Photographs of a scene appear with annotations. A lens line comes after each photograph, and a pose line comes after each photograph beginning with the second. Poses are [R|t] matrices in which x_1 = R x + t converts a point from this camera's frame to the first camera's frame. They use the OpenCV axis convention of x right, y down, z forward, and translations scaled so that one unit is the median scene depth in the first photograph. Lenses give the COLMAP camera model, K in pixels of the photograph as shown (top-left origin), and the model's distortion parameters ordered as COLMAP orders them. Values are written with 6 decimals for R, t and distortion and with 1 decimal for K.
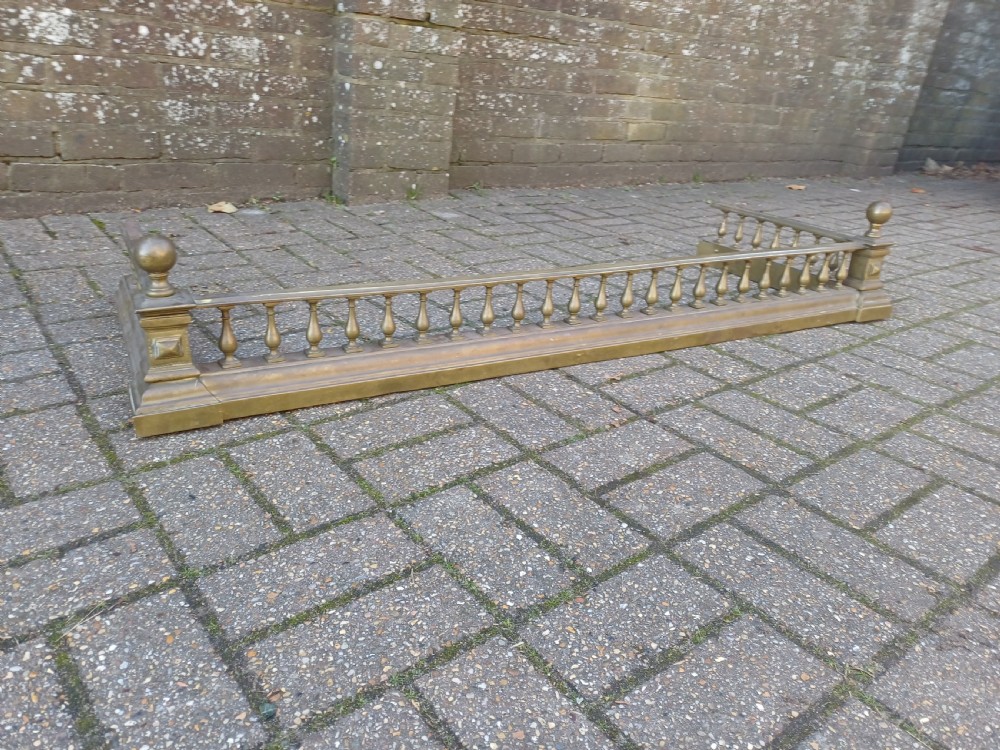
lens RADIAL K [[737.2, 0, 486.4], [0, 737.2, 365.9], [0, 0, 1]] dist [0.056411, -0.039746]
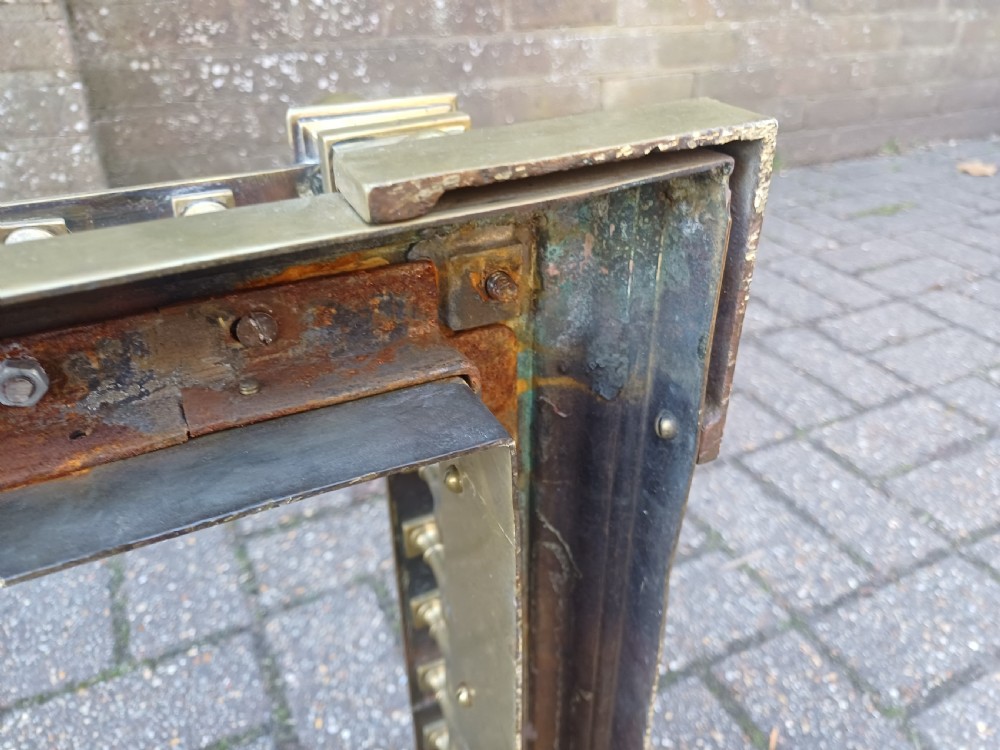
lens RADIAL K [[768.4, 0, 508.2], [0, 768.4, 375.9], [0, 0, 1]] dist [0.016101, -0.021163]
pose [[0.978382, 0.027238, -0.205006, 0.387370], [0.000611, 0.990904, 0.134569, -0.317049], [0.206806, -0.131785, 0.969466, 0.720952]]
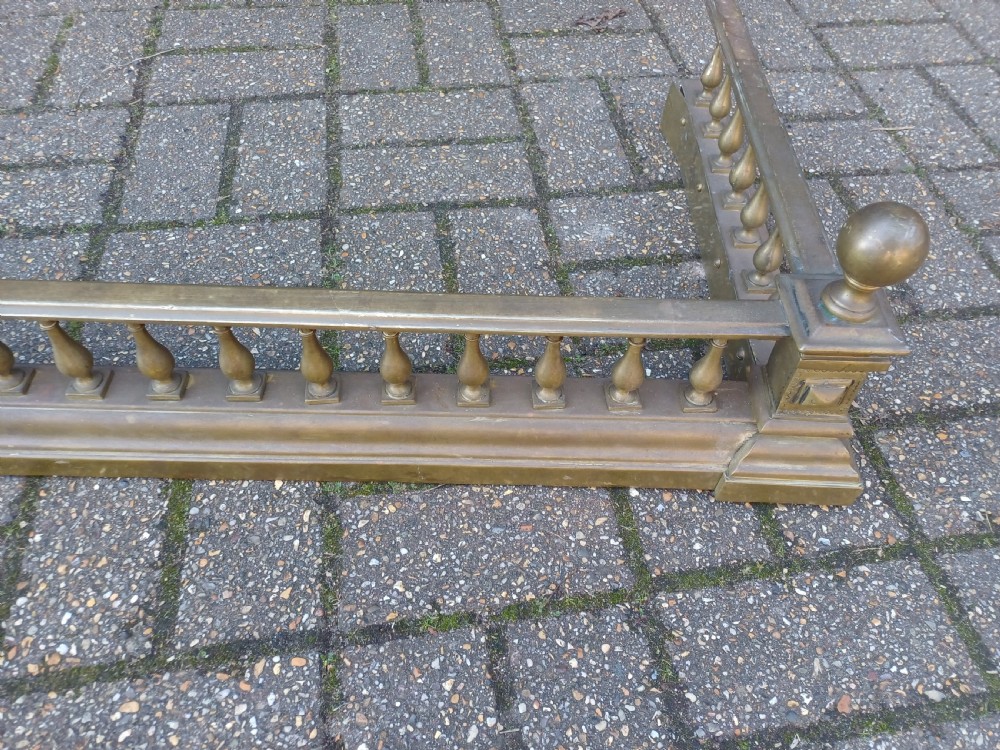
lens RADIAL K [[738.2, 0, 509.5], [0, 738.2, 377.2], [0, 0, 1]] dist [0.062422, -0.050857]
pose [[0.881169, 0.348157, -0.319888, 0.420079], [-0.159030, 0.855409, 0.492935, -0.227947], [0.445254, -0.383487, 0.809127, 0.561755]]
